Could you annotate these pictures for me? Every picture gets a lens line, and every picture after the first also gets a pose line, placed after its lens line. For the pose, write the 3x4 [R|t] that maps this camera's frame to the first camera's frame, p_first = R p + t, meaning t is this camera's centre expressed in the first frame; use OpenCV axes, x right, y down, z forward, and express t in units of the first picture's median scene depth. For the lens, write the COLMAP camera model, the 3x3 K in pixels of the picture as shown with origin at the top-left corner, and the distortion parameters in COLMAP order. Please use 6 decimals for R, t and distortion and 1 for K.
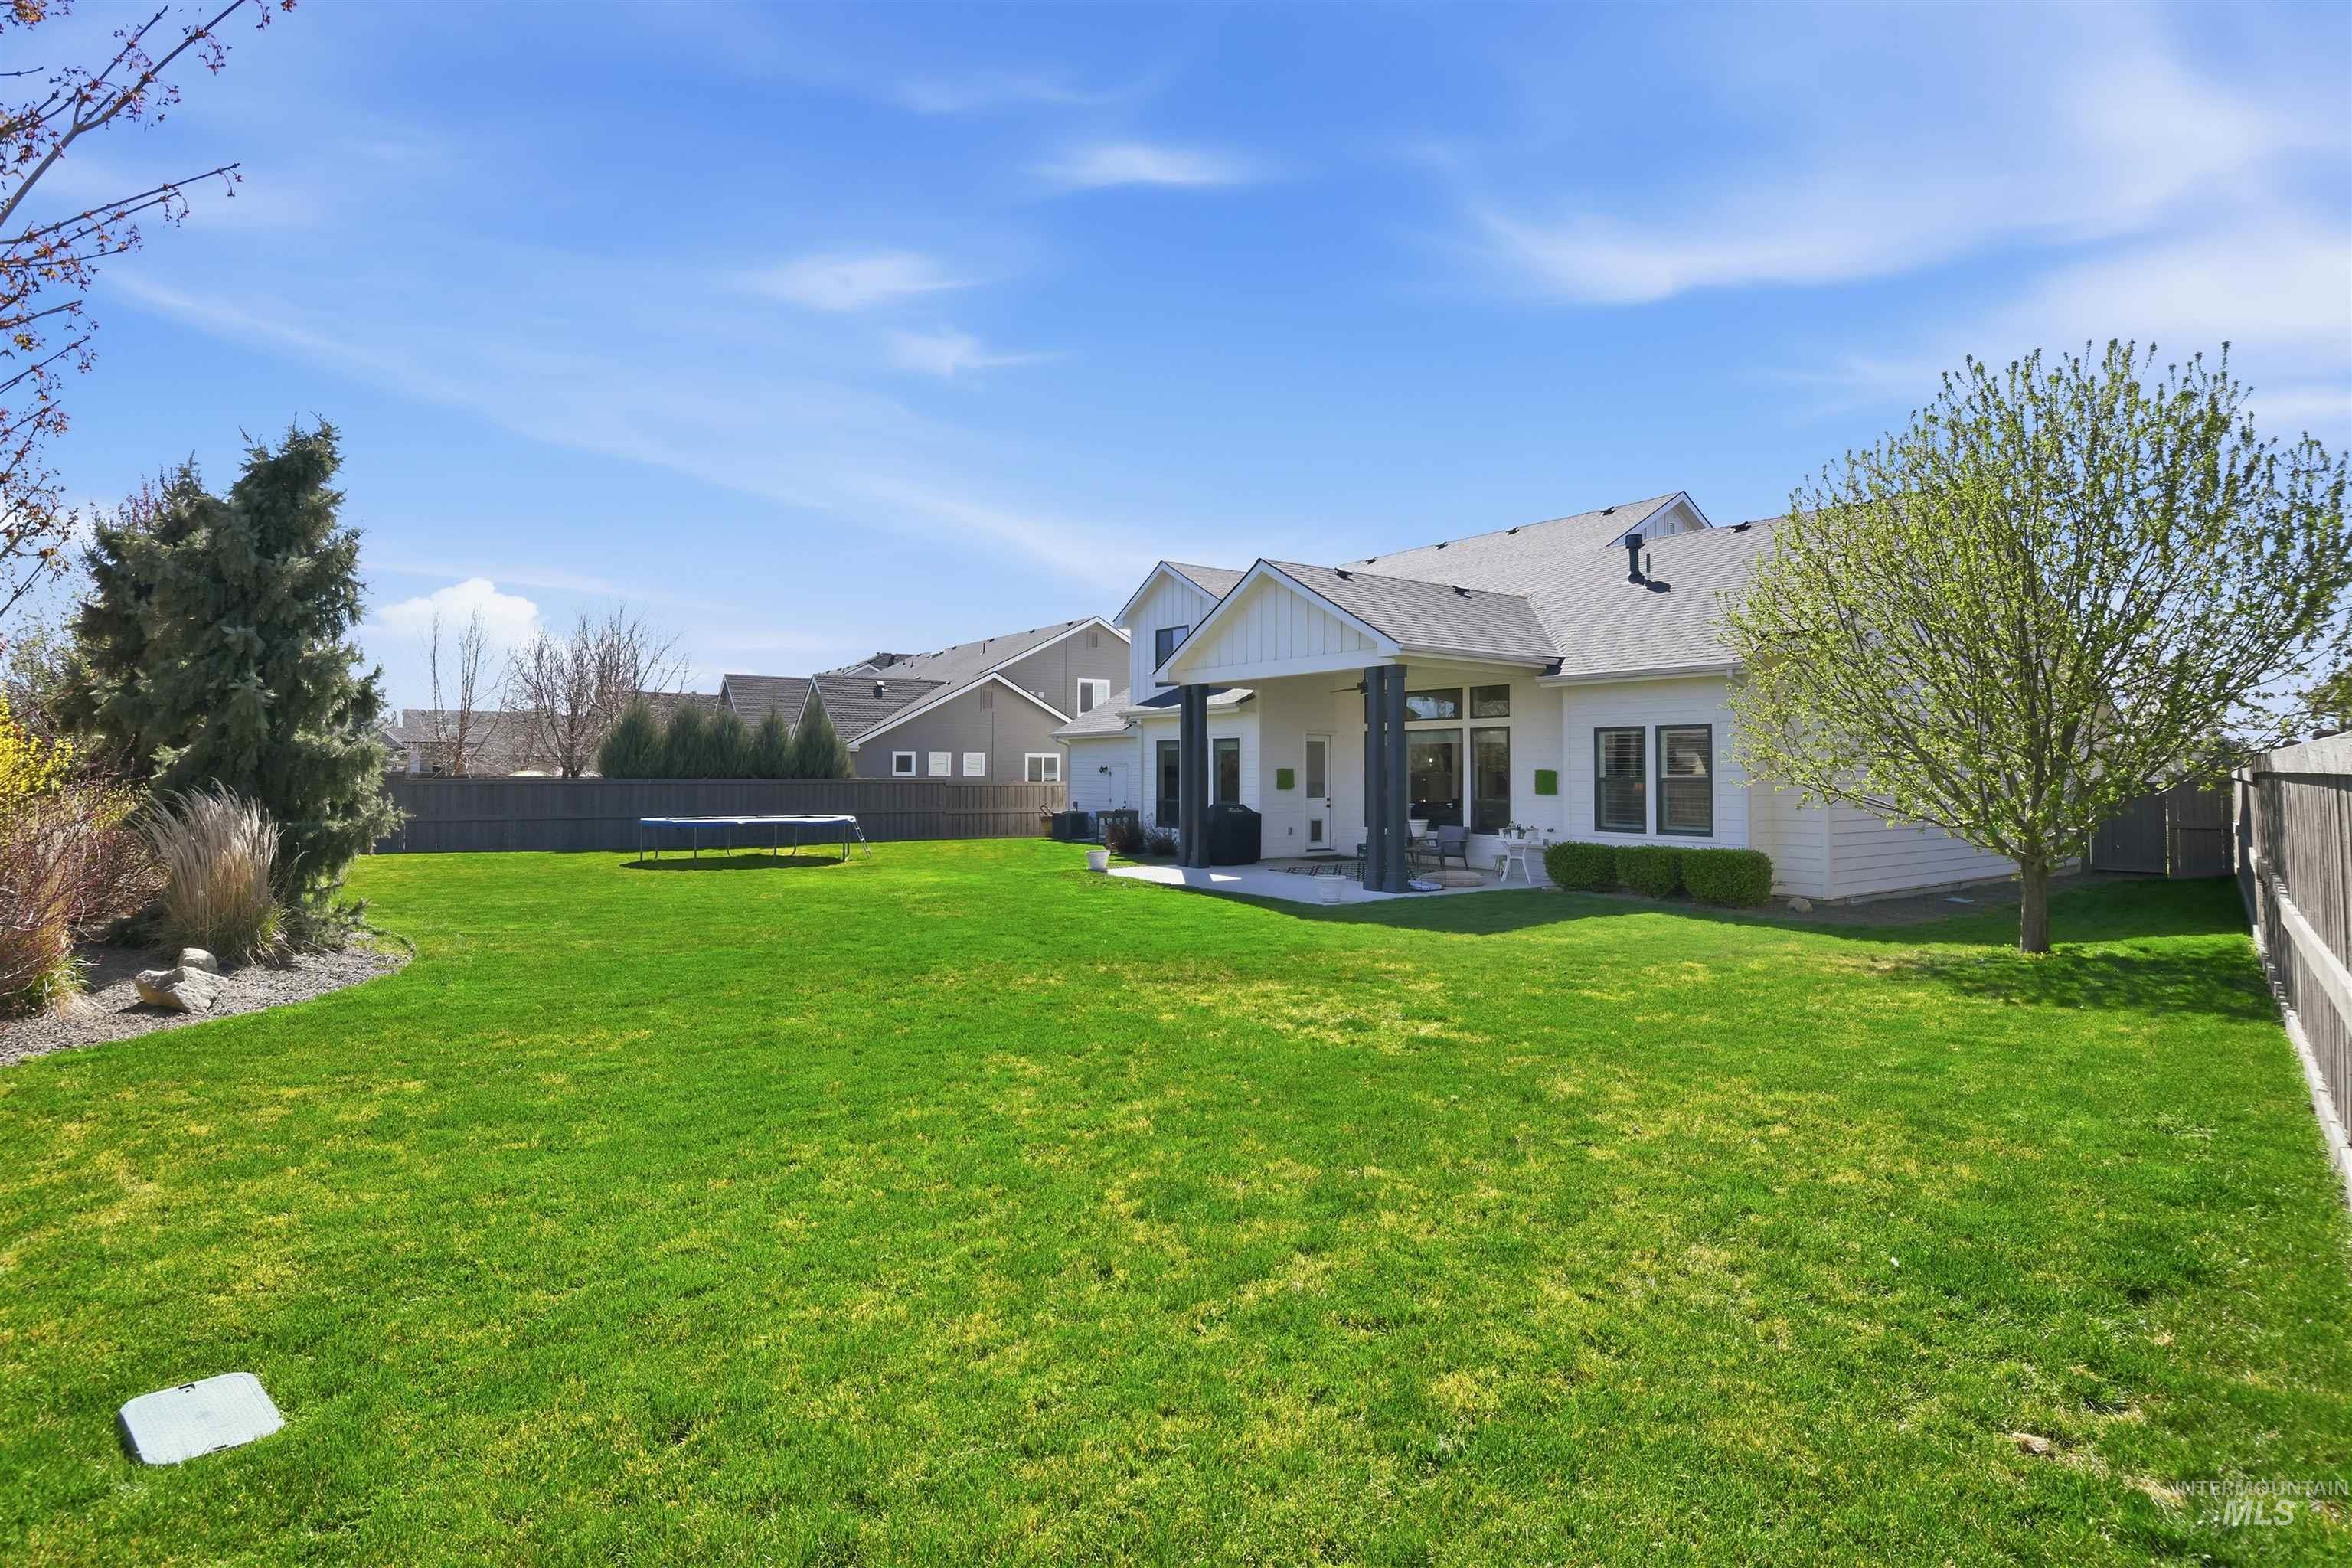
lens RADIAL K [[1104.3, 0, 1164.6], [0, 1104.3, 774.2], [0, 0, 1]] dist [-0.001998, -0.000298]
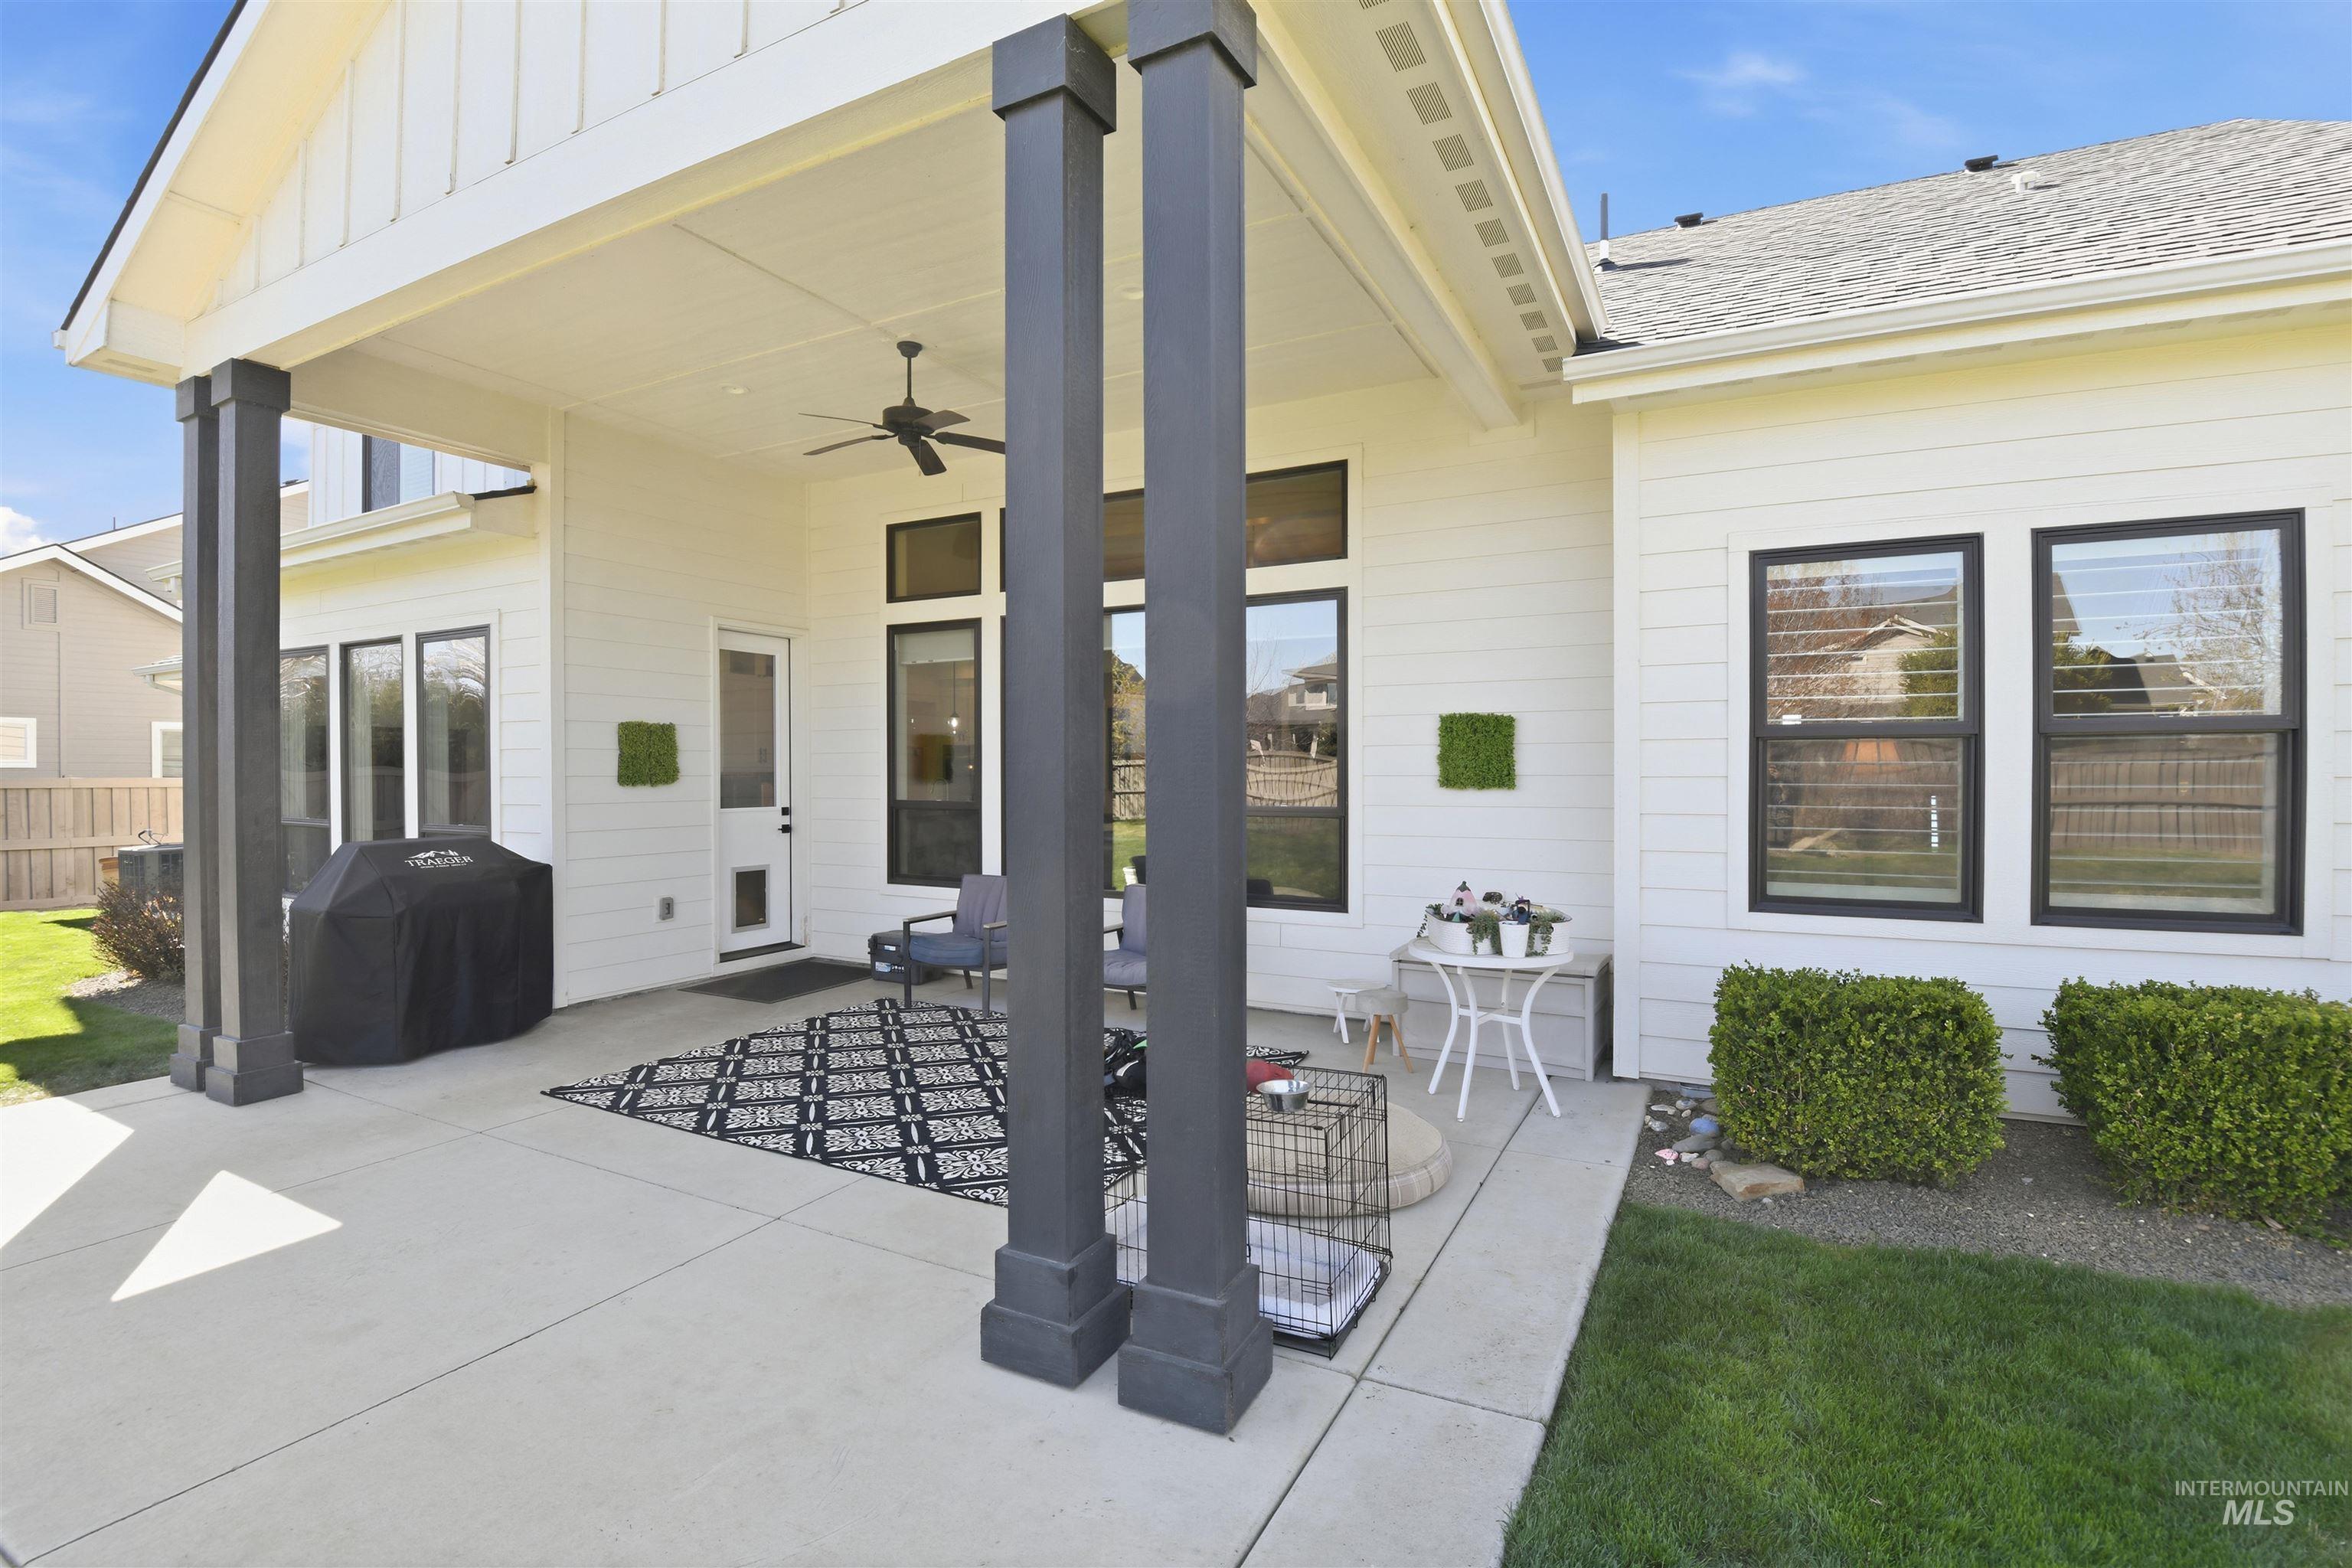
lens RADIAL K [[1104.3, 0, 1164.6], [0, 1104.3, 774.2], [0, 0, 1]] dist [-0.001998, -0.000298]
pose [[0.896198, -0.006125, 0.443613, 0.100281], [0.005922, 0.999981, 0.001842, 0.010632], [-0.443615, 0.000976, 0.896217, 0.624485]]
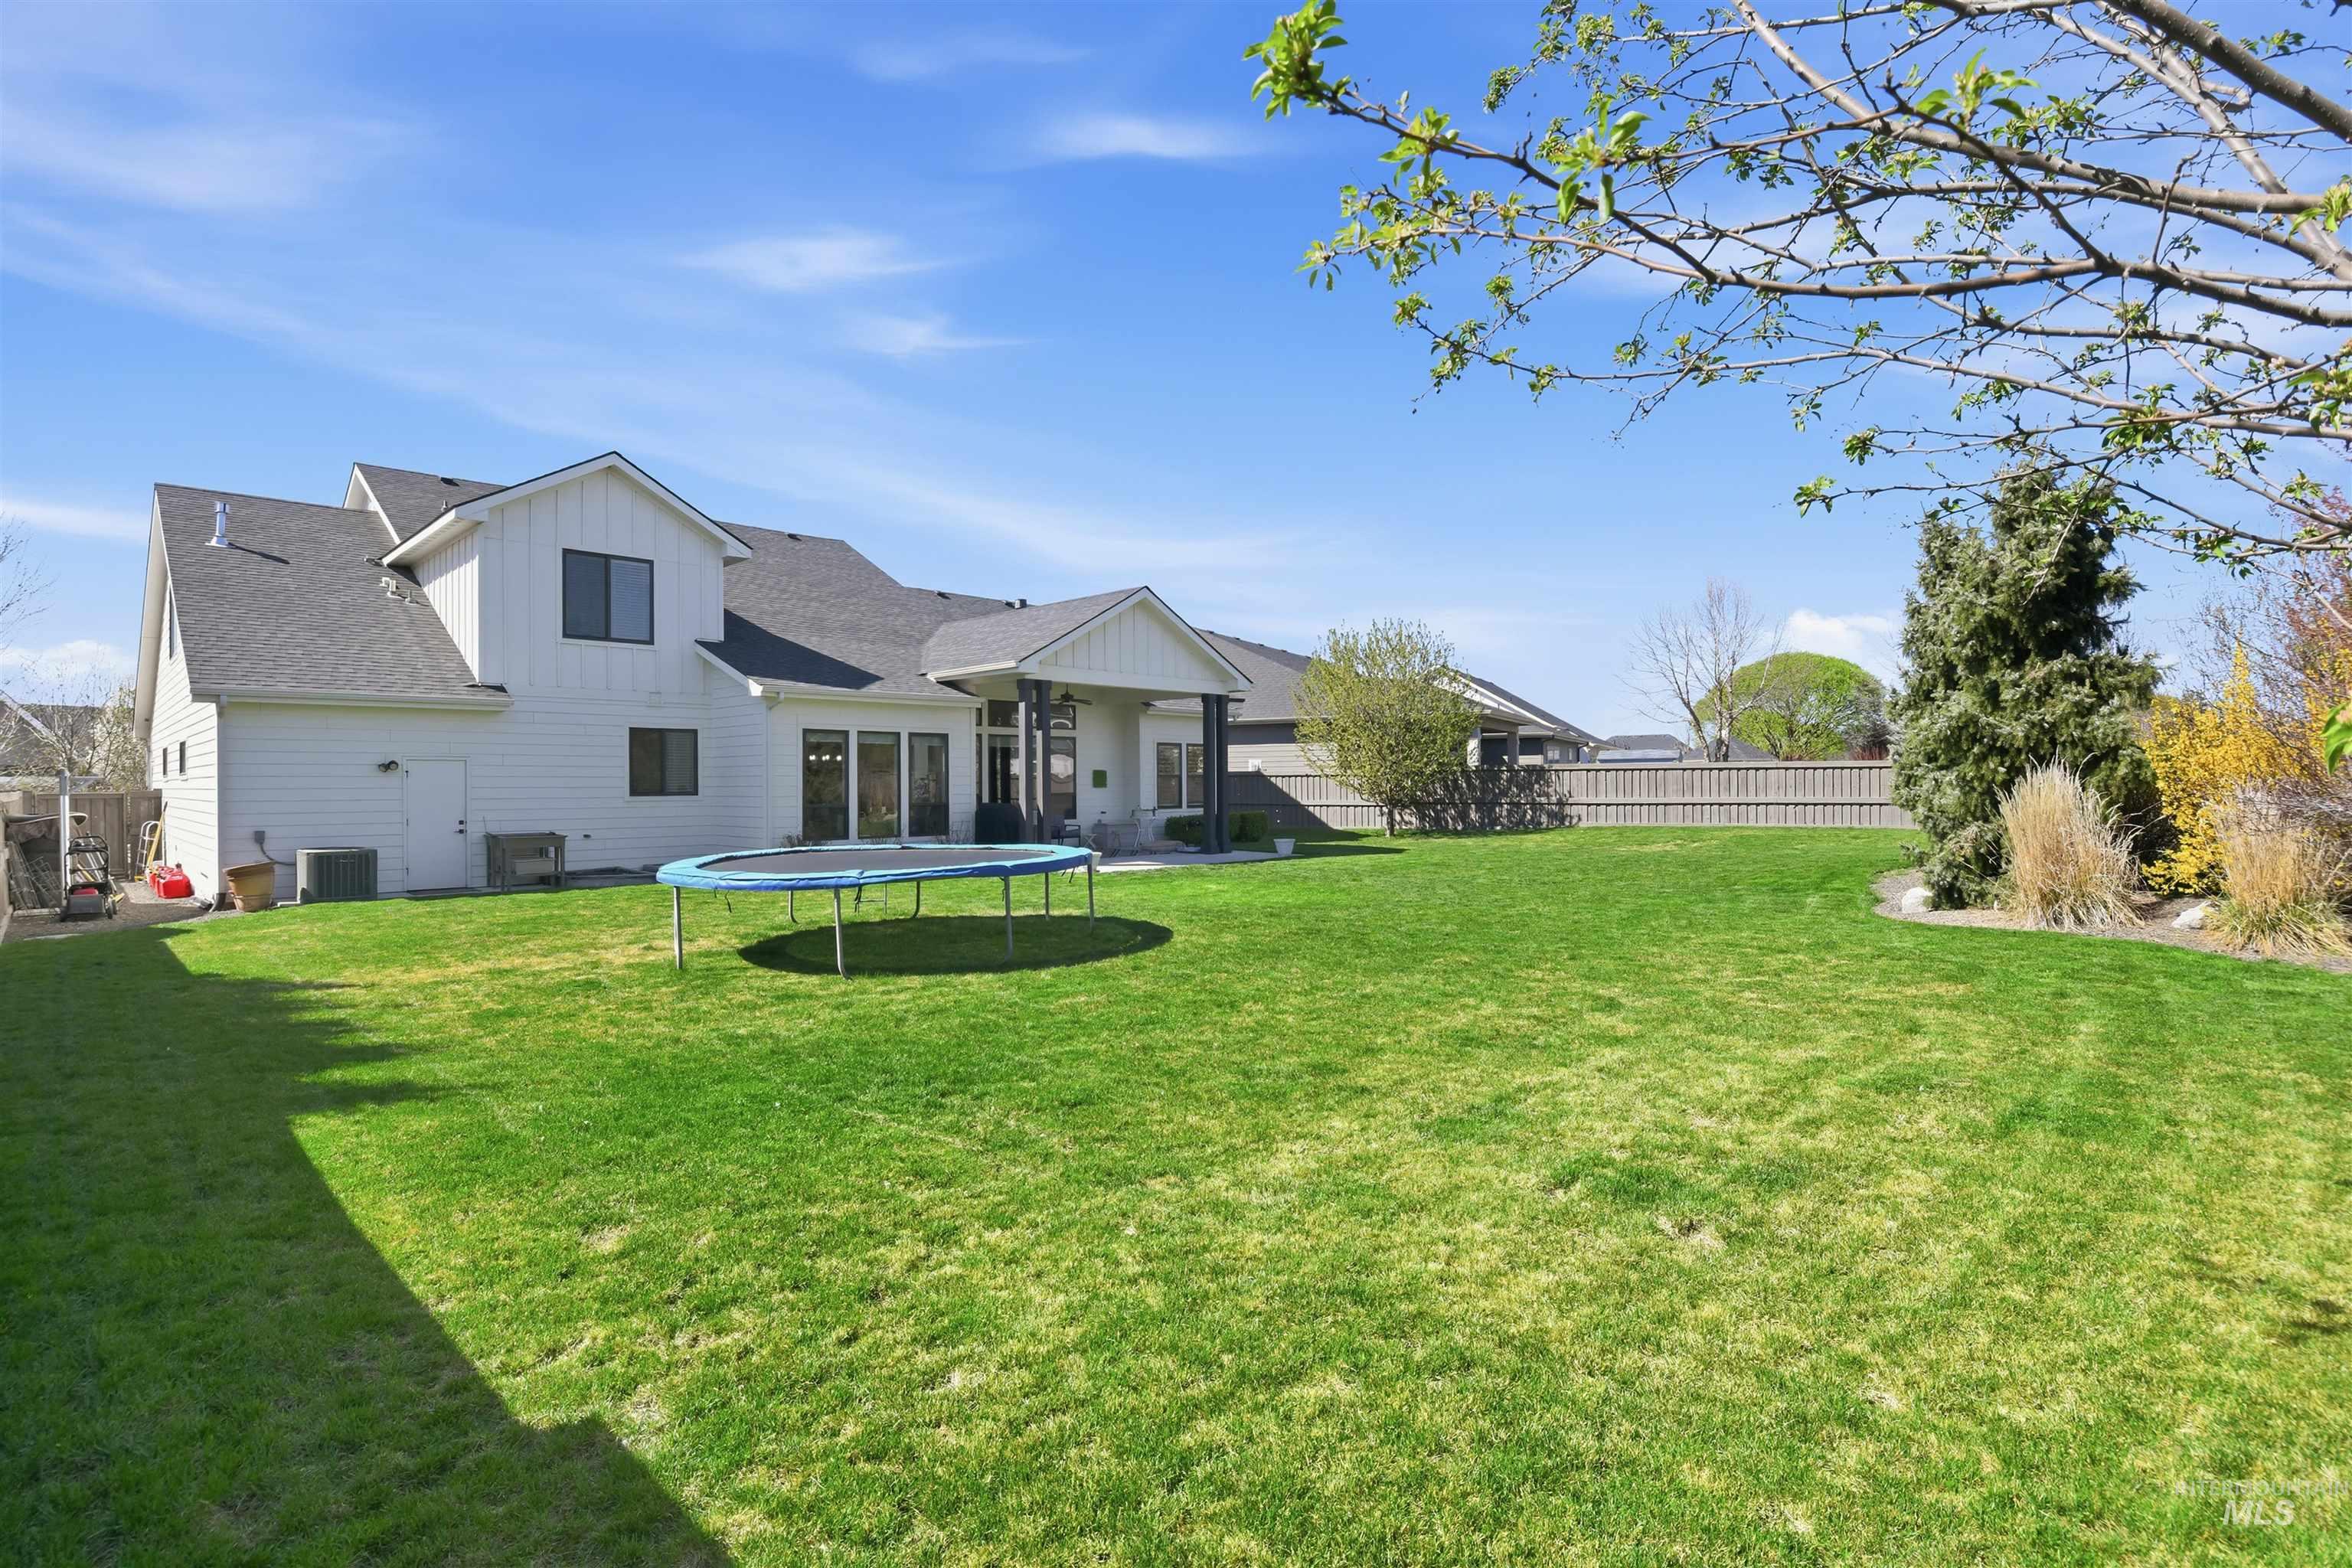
lens RADIAL K [[1104.3, 0, 1164.6], [0, 1104.3, 774.2], [0, 0, 1]] dist [-0.001998, -0.000298]
pose [[-0.181359, 0.014366, 0.983312, -0.888608], [0.014704, 0.999821, -0.011895, 0.016110], [-0.983307, 0.012301, -0.181538, 0.981887]]
